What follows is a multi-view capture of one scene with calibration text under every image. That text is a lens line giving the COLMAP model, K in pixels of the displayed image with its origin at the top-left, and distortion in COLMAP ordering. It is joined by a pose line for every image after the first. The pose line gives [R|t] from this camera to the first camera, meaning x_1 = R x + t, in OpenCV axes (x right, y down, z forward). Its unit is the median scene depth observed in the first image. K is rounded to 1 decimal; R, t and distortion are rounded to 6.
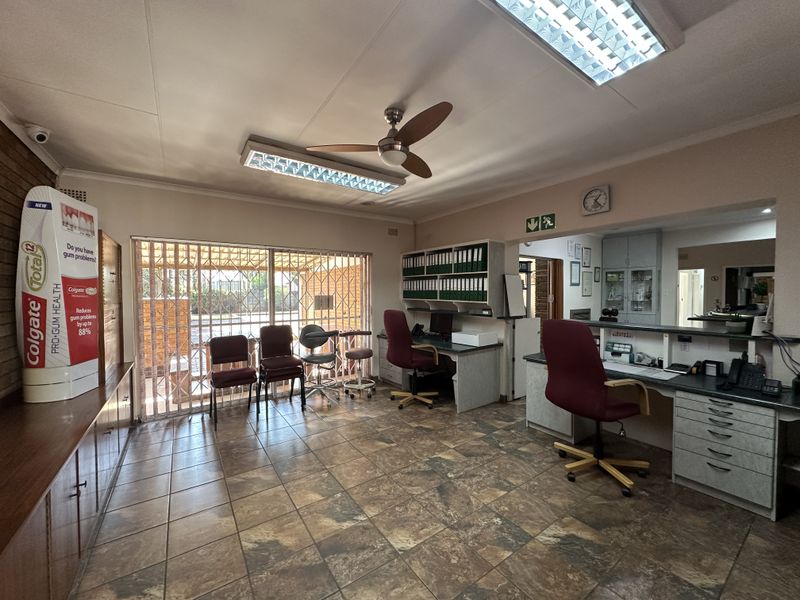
lens RADIAL K [[320.6, 0, 400.0], [0, 320.6, 300.0], [0, 0, 1]] dist [-0.000681, -0.000051]
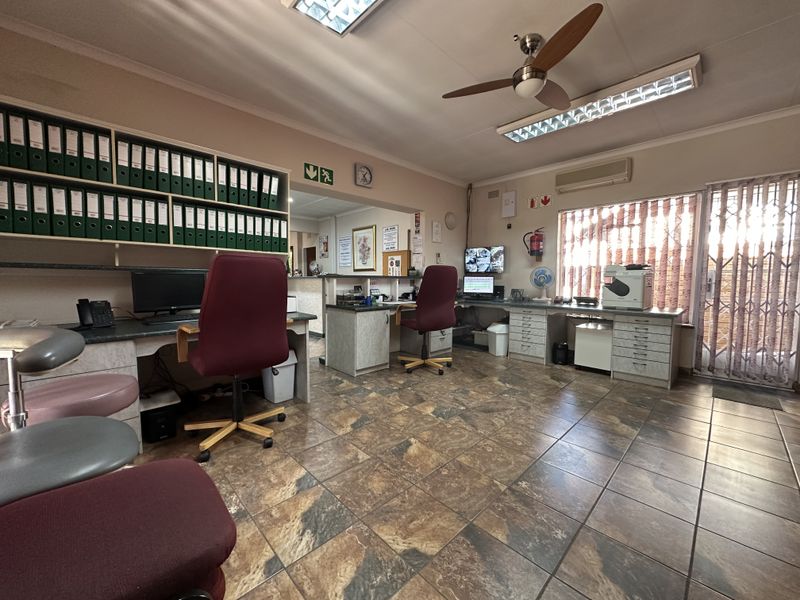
lens RADIAL K [[320.6, 0, 400.0], [0, 320.6, 300.0], [0, 0, 1]] dist [-0.000681, -0.000051]
pose [[-0.162174, -0.058431, 0.985031, -0.556155], [0.023943, 0.997718, 0.063125, 0.079455], [-0.986472, 0.033822, -0.160405, 0.909858]]
